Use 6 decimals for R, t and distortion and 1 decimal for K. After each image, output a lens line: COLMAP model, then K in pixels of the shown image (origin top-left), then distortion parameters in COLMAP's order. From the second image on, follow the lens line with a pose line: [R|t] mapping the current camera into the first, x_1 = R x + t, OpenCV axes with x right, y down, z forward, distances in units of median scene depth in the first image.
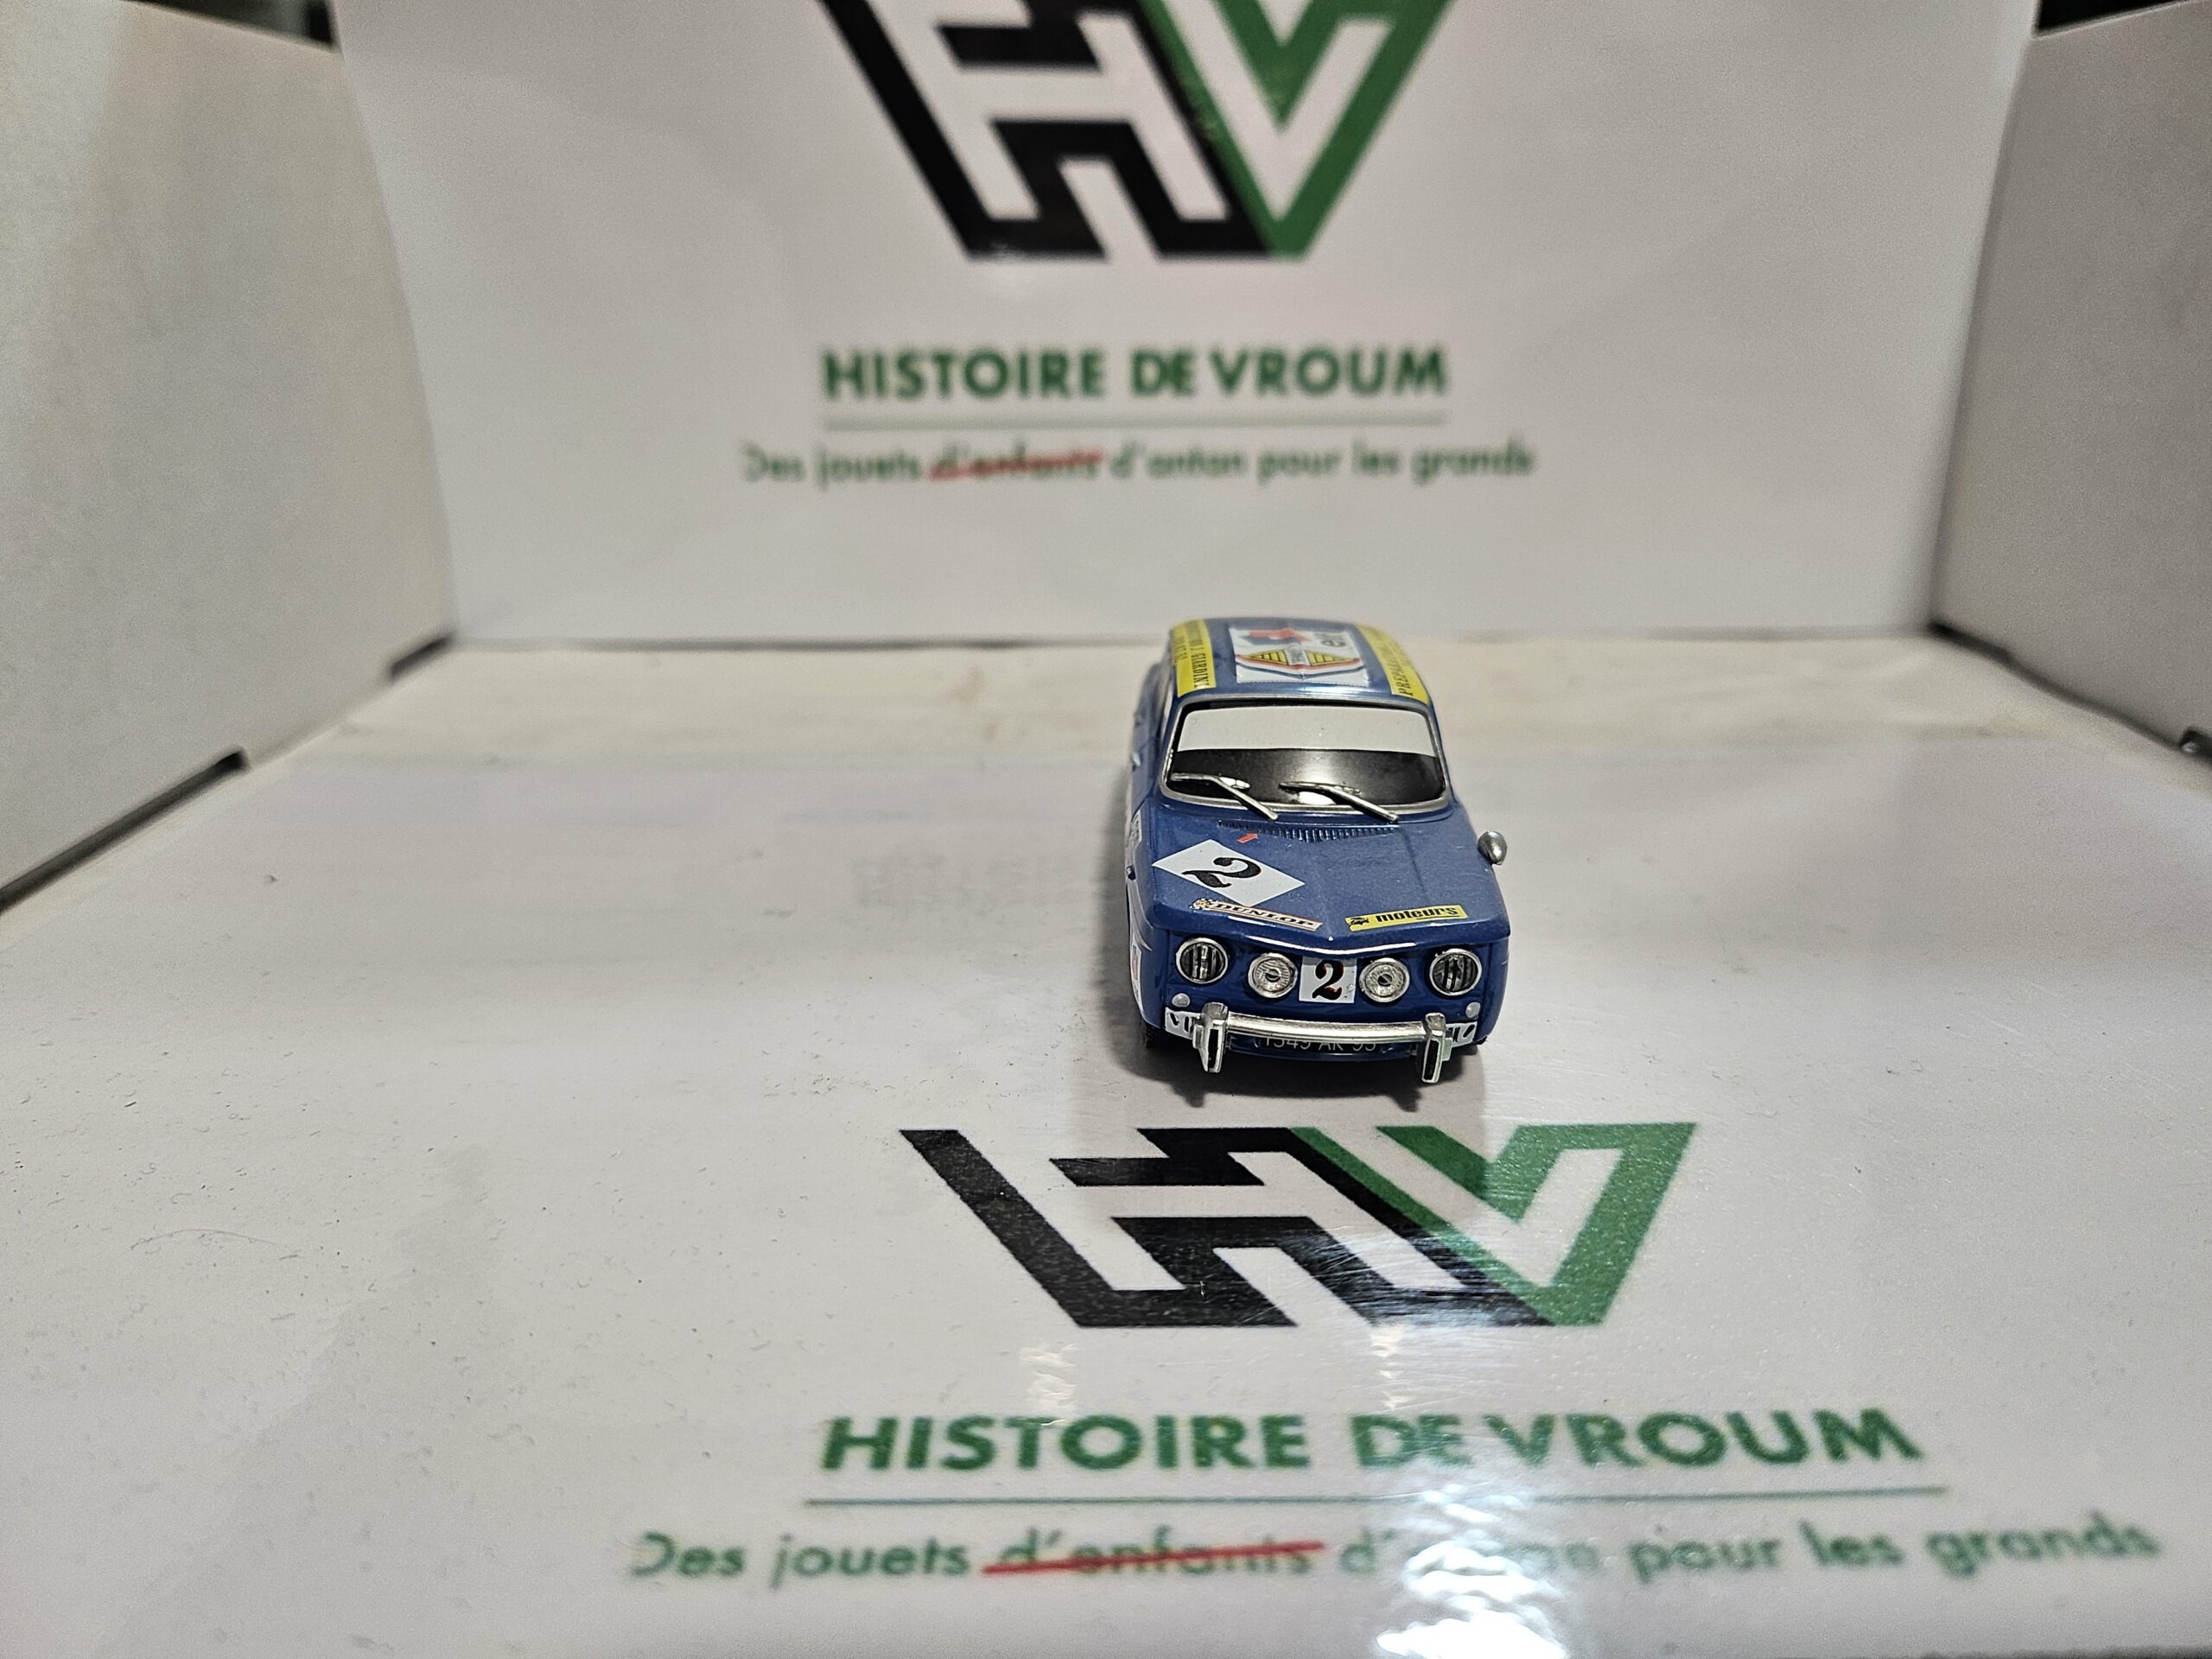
lens RADIAL K [[1555.8, 0, 1116.6], [0, 1555.8, 834.4], [0, 0, 1]] dist [-0.044583, -0.000003]
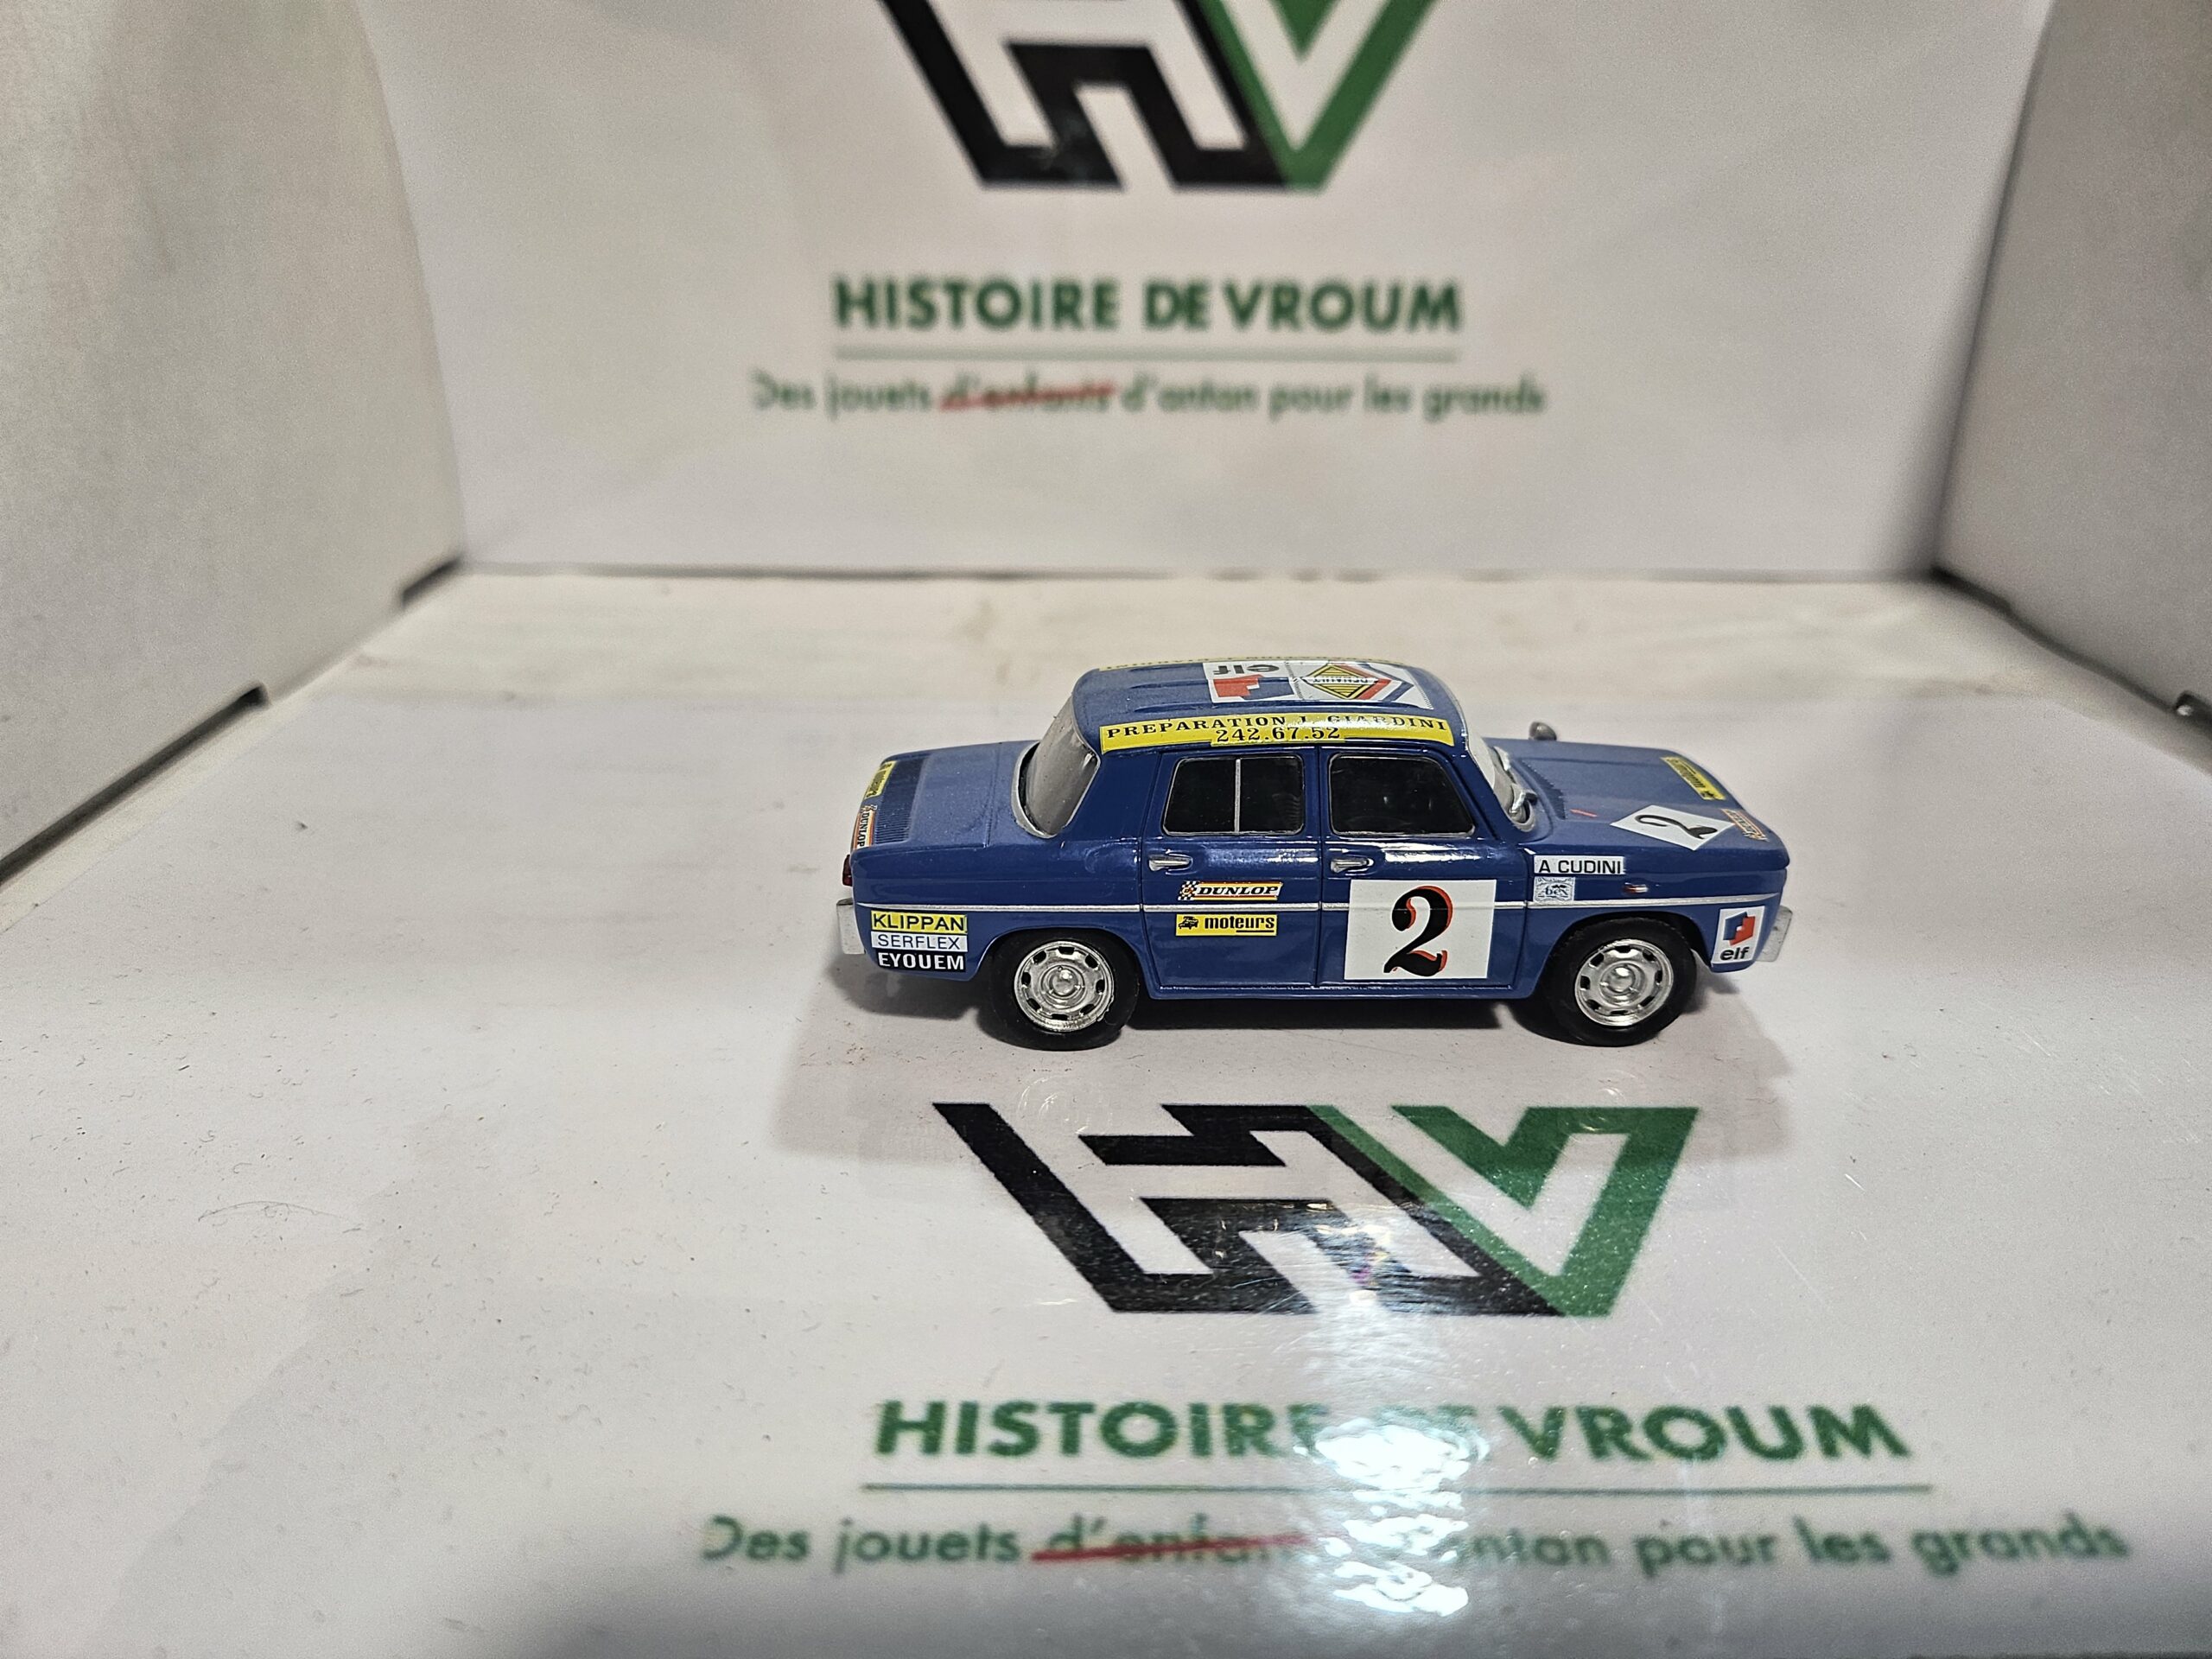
lens RADIAL K [[1555.8, 0, 1107.2], [0, 1555.8, 808.0], [0, 0, 1]] dist [-0.044583, -0.000003]
pose [[0.999885, 0.013651, 0.006639, -0.030249], [-0.014036, 0.997984, 0.061895, -0.066353], [-0.005781, -0.061981, 0.998061, -0.021710]]
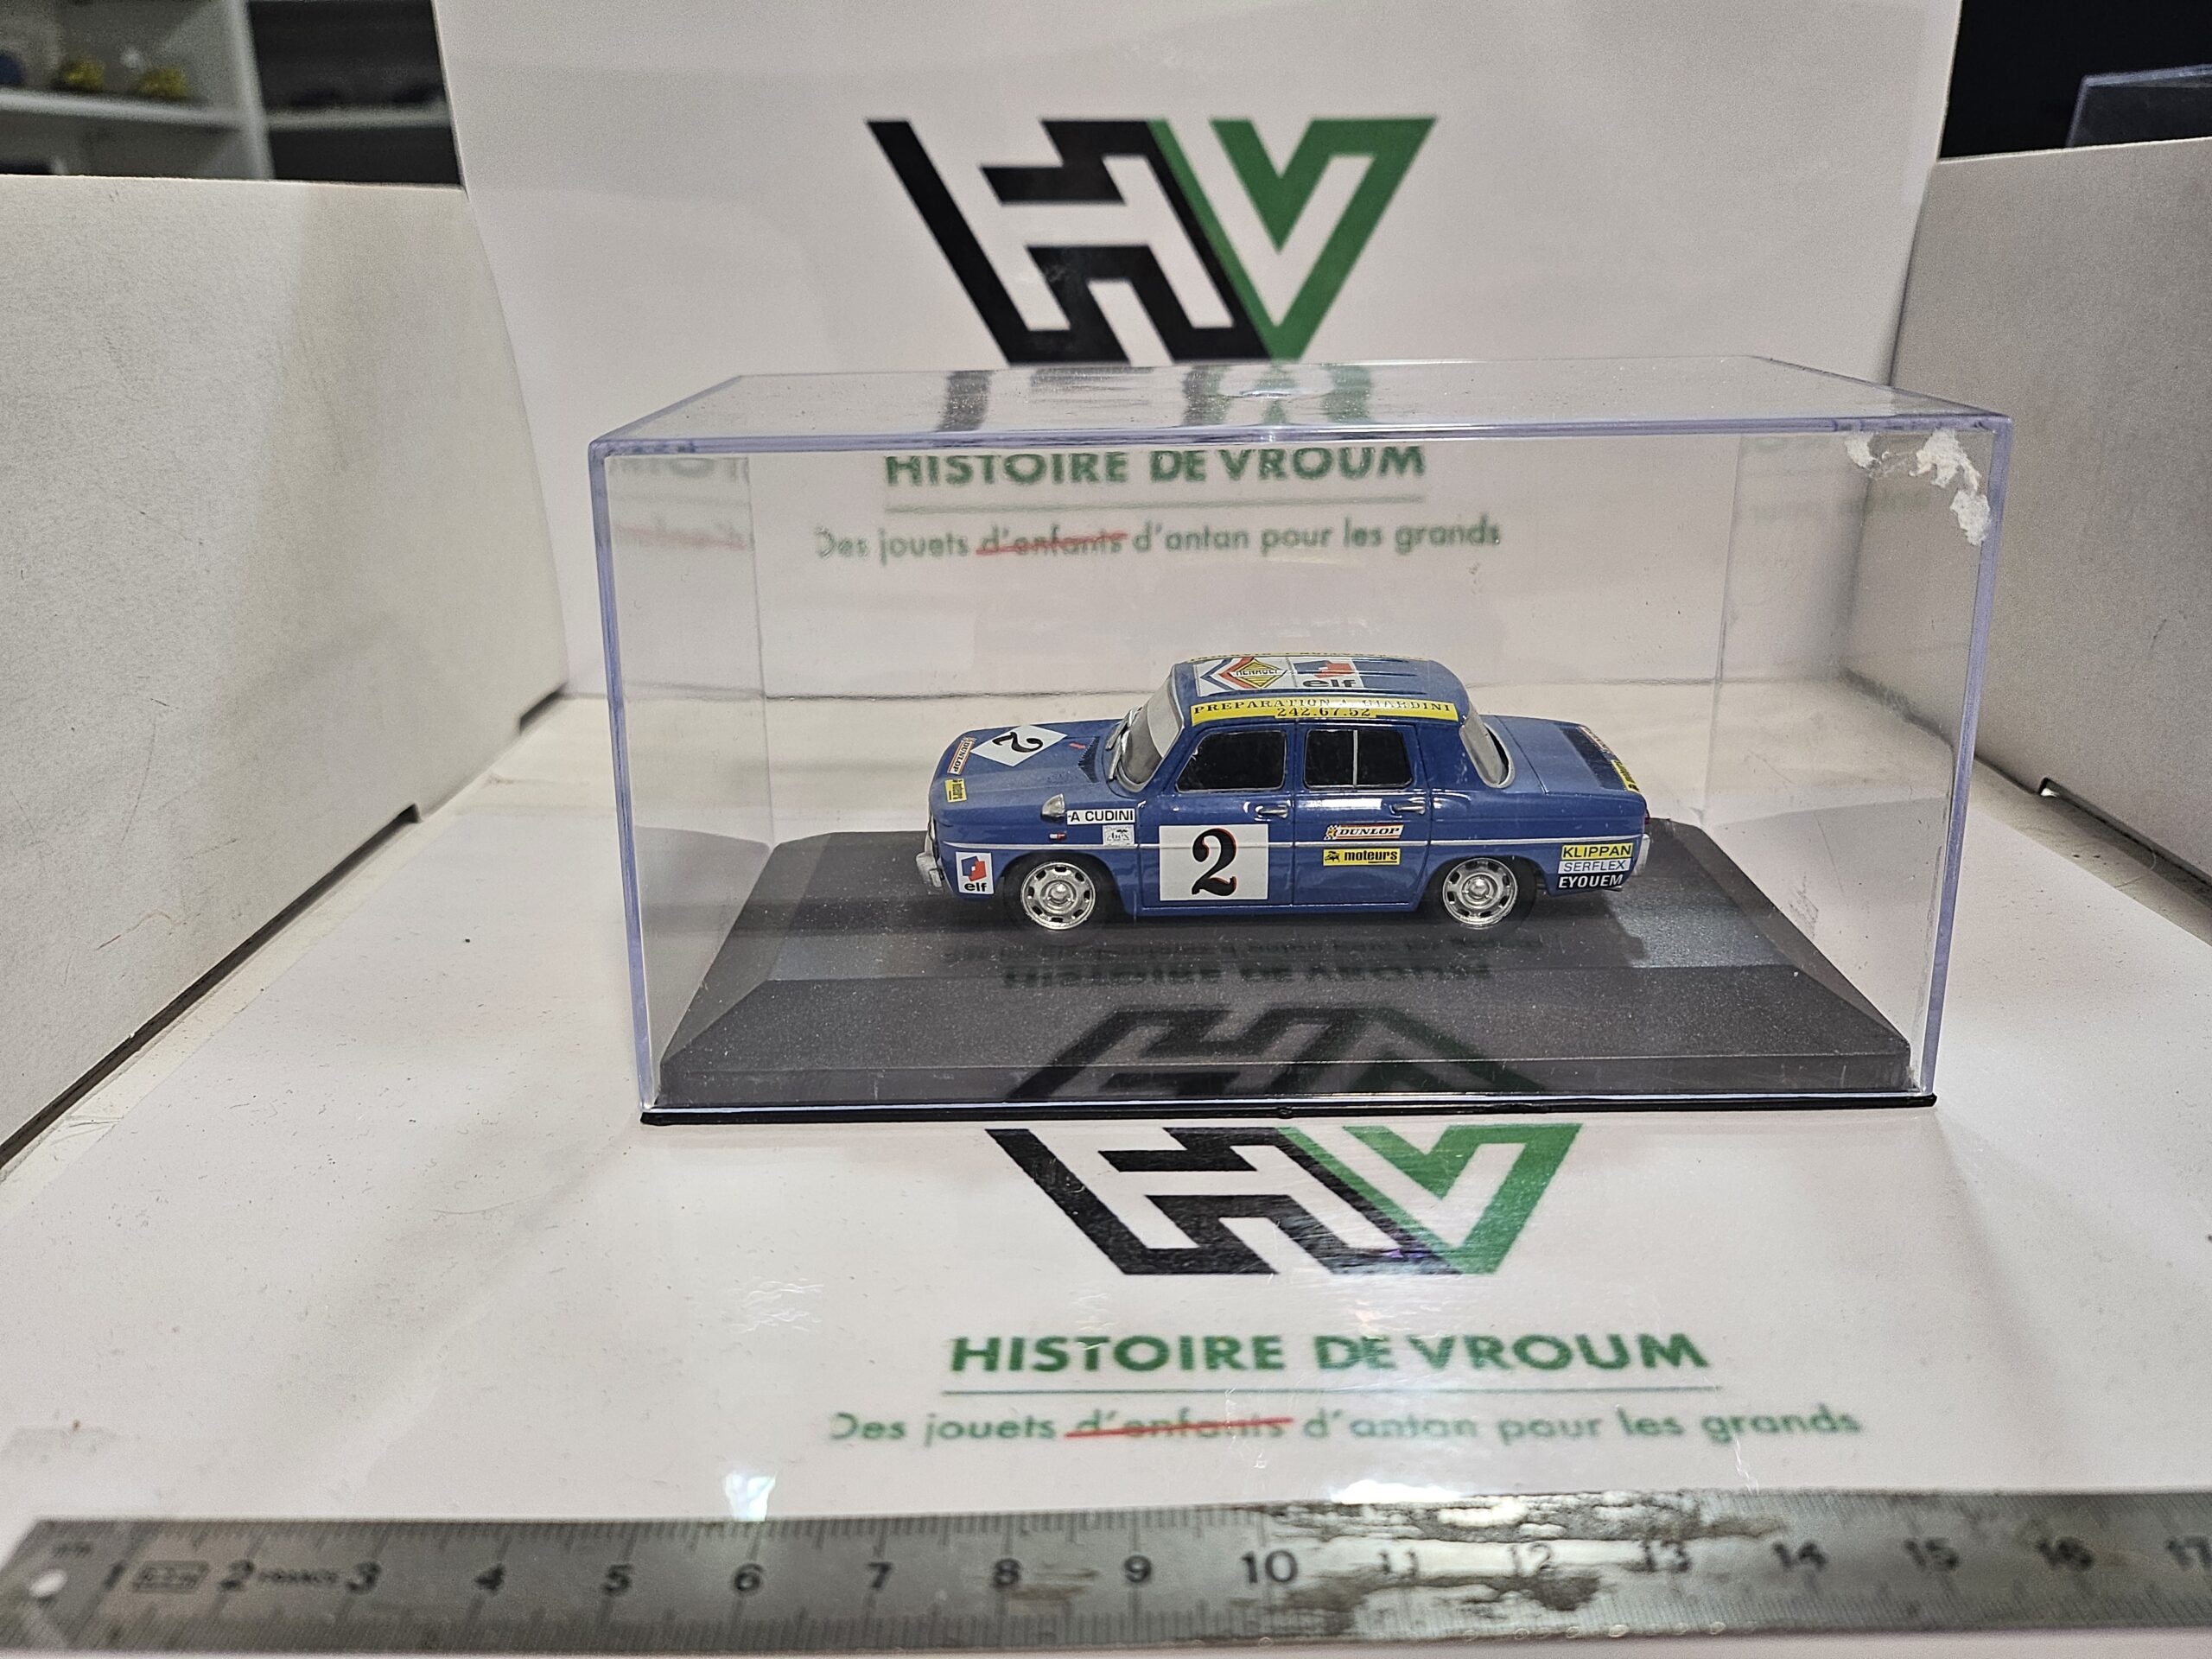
lens RADIAL K [[1555.8, 0, 1097.6], [0, 1555.8, 827.0], [0, 0, 1]] dist [-0.044583, -0.000003]
pose [[0.999766, -0.005052, -0.021024, -0.012406], [0.005496, 0.999762, 0.021108, -0.090295], [0.020912, -0.021218, 0.999556, -0.303050]]
